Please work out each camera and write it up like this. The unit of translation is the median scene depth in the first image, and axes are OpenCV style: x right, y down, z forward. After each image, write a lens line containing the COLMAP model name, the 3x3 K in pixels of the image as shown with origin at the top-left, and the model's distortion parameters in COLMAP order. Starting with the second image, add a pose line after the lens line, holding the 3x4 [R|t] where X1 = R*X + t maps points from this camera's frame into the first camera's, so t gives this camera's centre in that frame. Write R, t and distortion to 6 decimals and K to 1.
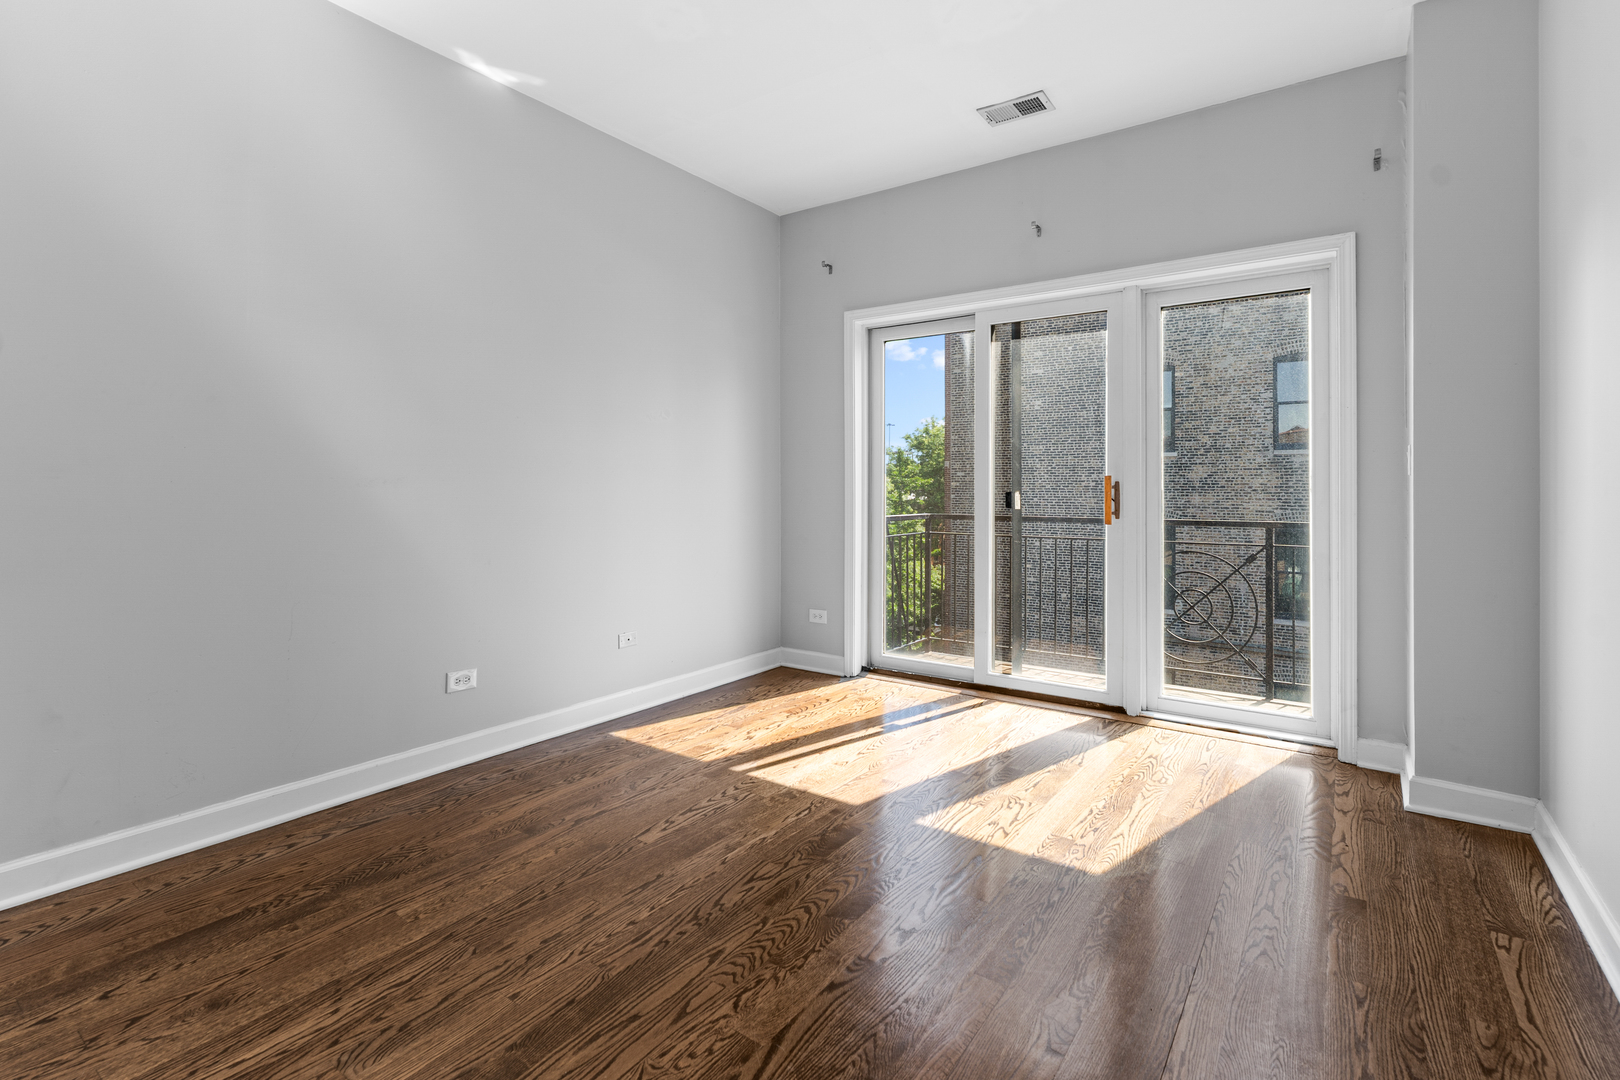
lens RADIAL K [[746.0, 0, 806.1], [0, 746.0, 487.5], [0, 0, 1]] dist [-0.006777, 0.002047]
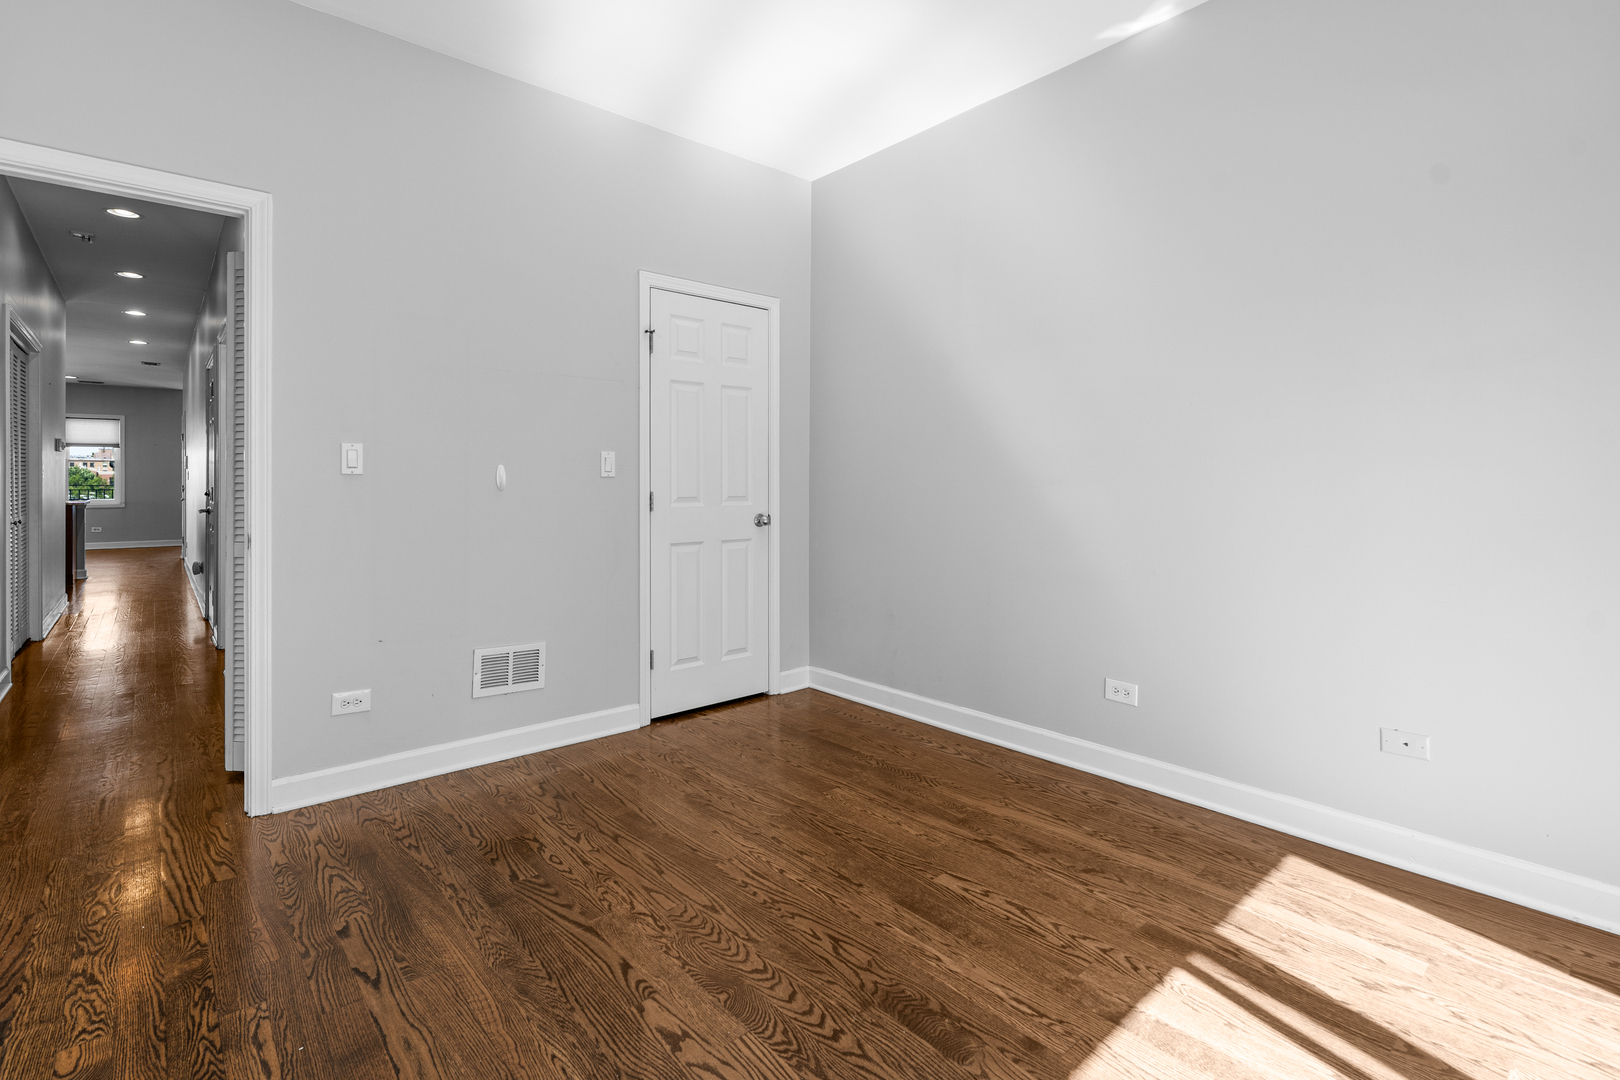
lens RADIAL K [[746.0, 0, 795.7], [0, 746.0, 485.1], [0, 0, 1]] dist [-0.006777, 0.002047]
pose [[-0.223073, -0.001283, -0.974801, 0.709575], [-0.001742, 0.999998, -0.000918, -0.001548], [0.974800, 0.001494, -0.223075, 1.040265]]
